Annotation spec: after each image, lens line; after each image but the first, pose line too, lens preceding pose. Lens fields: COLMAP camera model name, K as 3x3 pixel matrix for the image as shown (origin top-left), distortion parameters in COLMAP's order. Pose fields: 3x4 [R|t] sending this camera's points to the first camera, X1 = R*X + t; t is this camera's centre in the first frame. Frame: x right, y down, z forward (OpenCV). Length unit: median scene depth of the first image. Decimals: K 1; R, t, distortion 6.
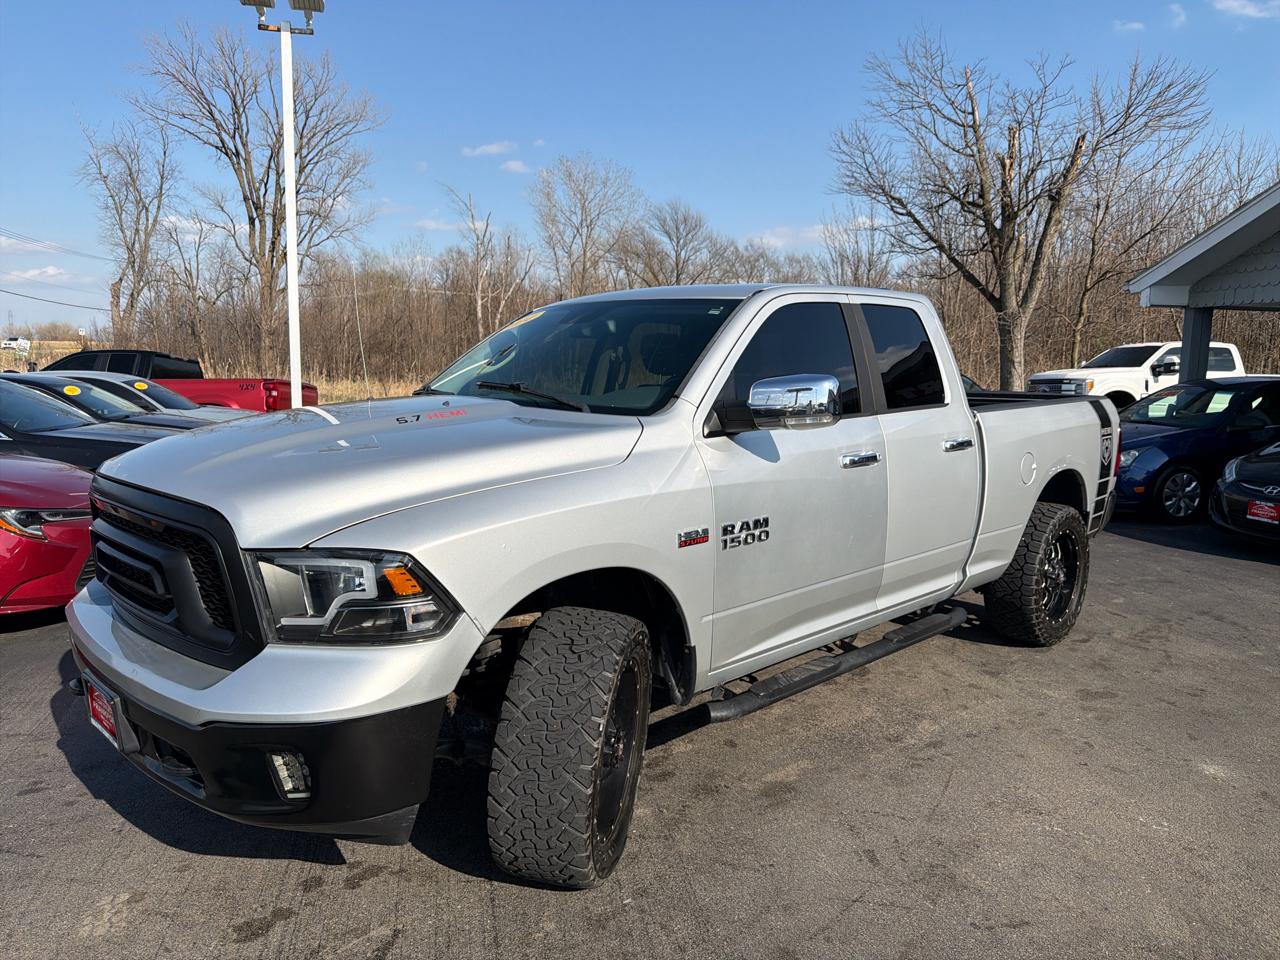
lens RADIAL K [[908.0, 0, 647.1], [0, 908.0, 488.0], [0, 0, 1]] dist [0.024650, -0.036937]
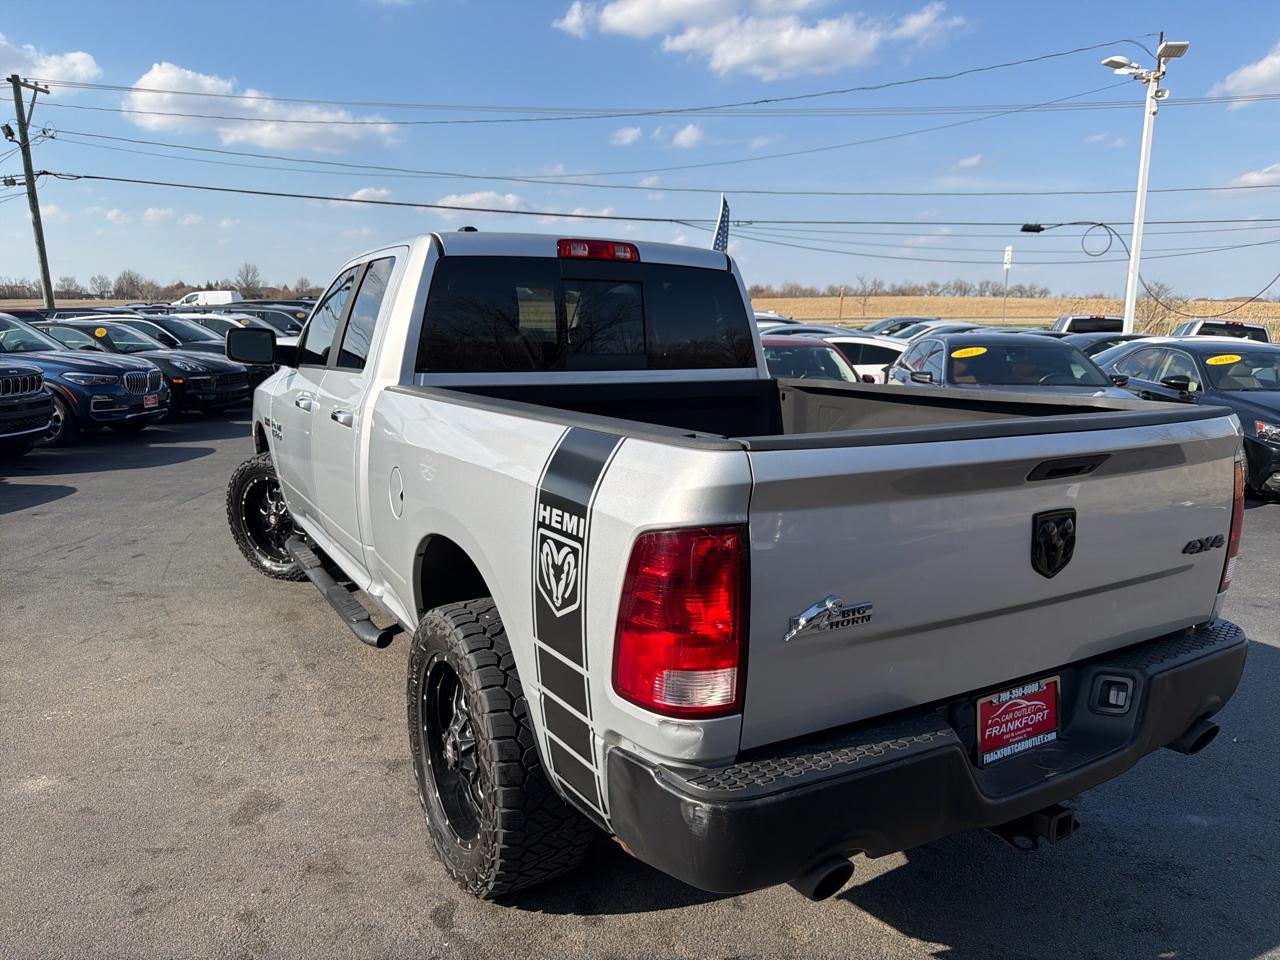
lens RADIAL K [[908.0, 0, 638.1], [0, 908.0, 489.2], [0, 0, 1]] dist [0.024650, -0.036937]
pose [[-0.259519, 0.166407, -0.951293, 0.626091], [-0.139945, 0.968165, 0.207536, -0.113704], [0.955544, 0.186989, -0.227970, 0.843821]]
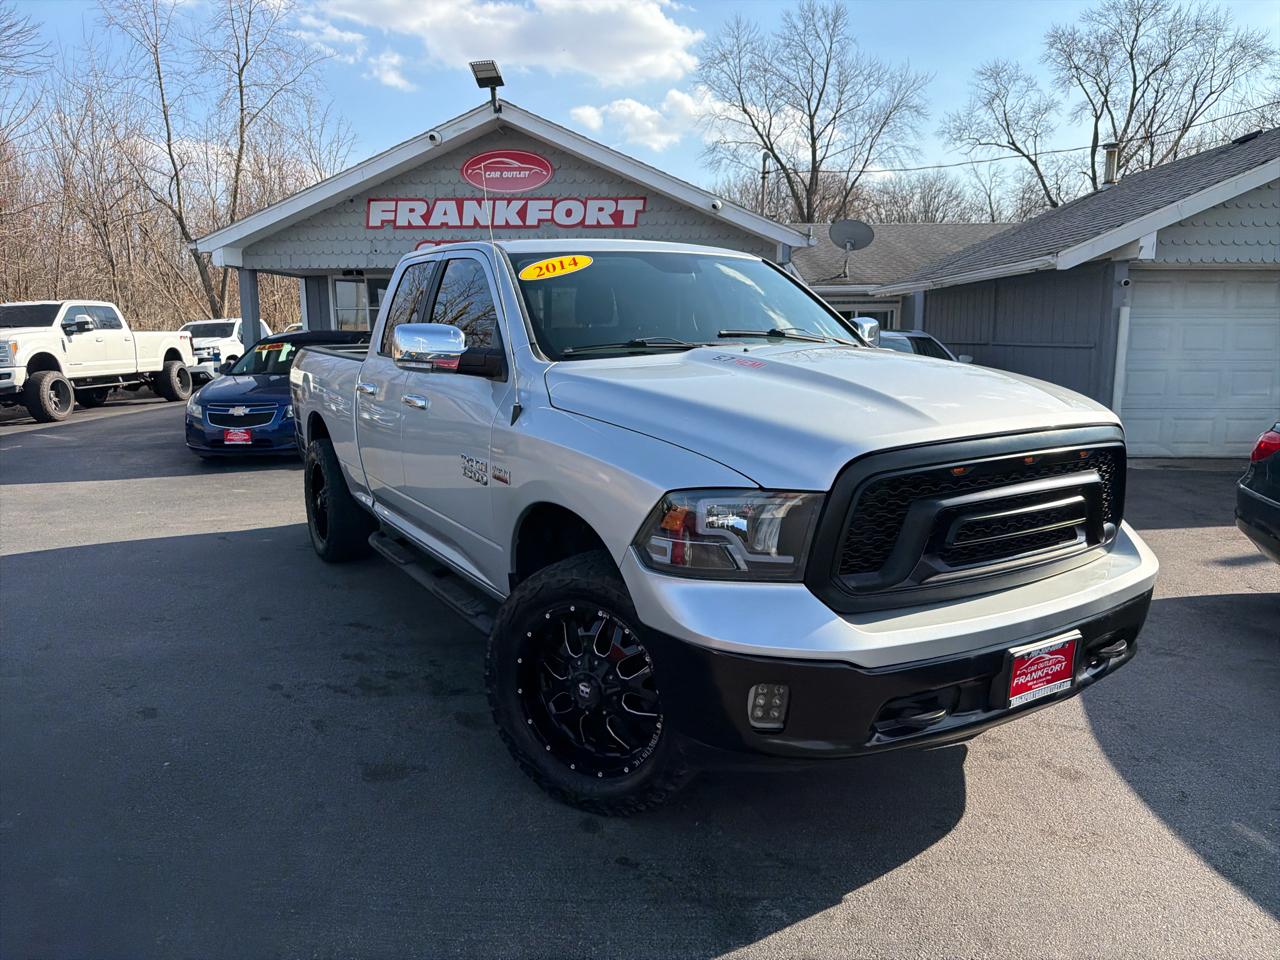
lens RADIAL K [[908.0, 0, 641.6], [0, 908.0, 475.4], [0, 0, 1]] dist [0.024650, -0.036937]
pose [[0.239205, -0.170693, 0.955848, -0.577566], [0.143797, 0.979799, 0.138984, -0.055268], [-0.960262, 0.104203, 0.258918, 0.414172]]
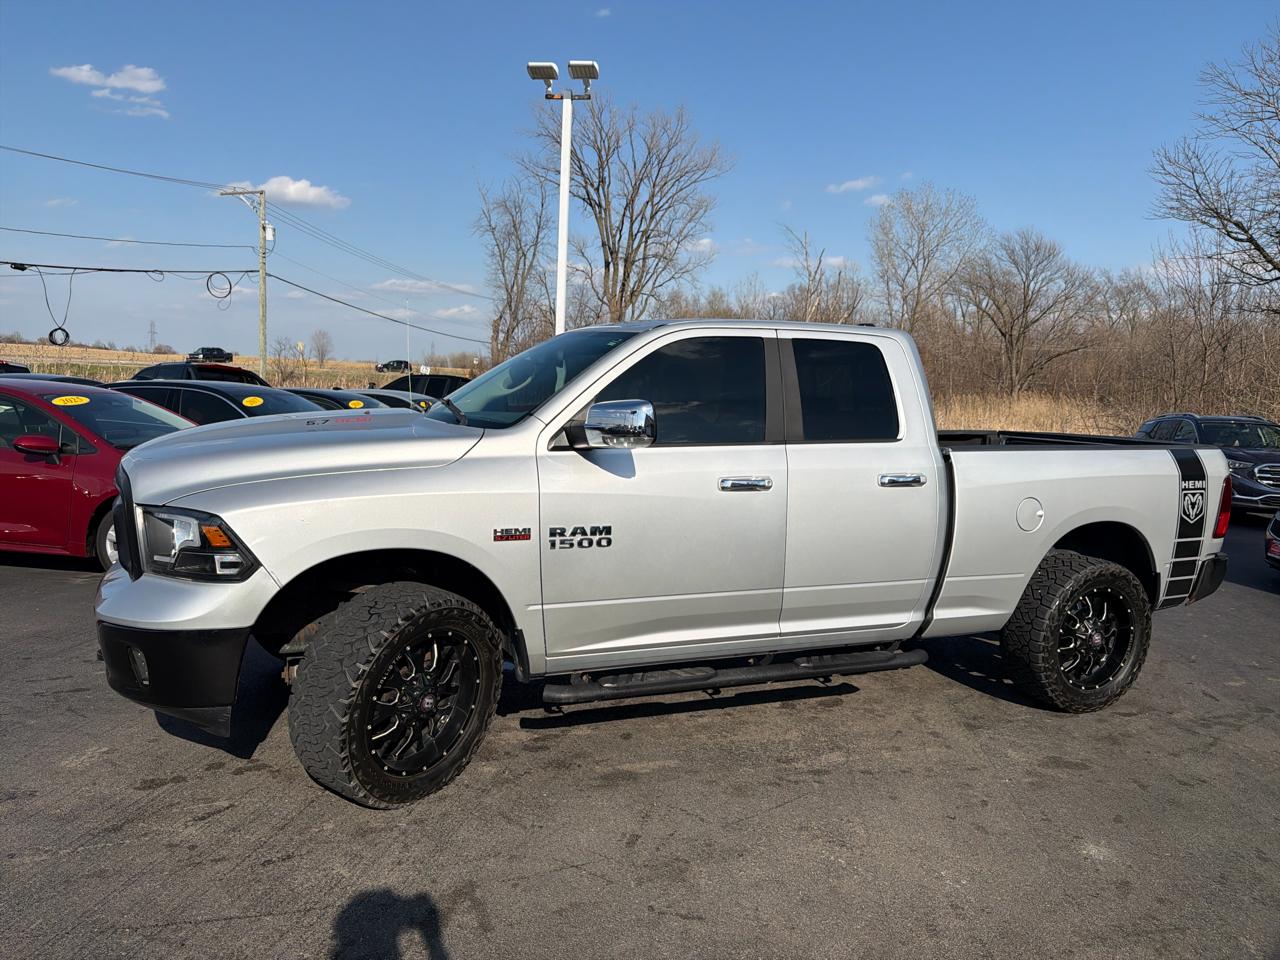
lens RADIAL K [[908.0, 0, 643.7], [0, 908.0, 494.1], [0, 0, 1]] dist [0.024650, -0.036937]
pose [[0.929453, 0.070861, -0.362071, 0.251333], [-0.081877, 0.996527, -0.015152, 0.002804], [0.359740, 0.043728, 0.932027, -0.011962]]
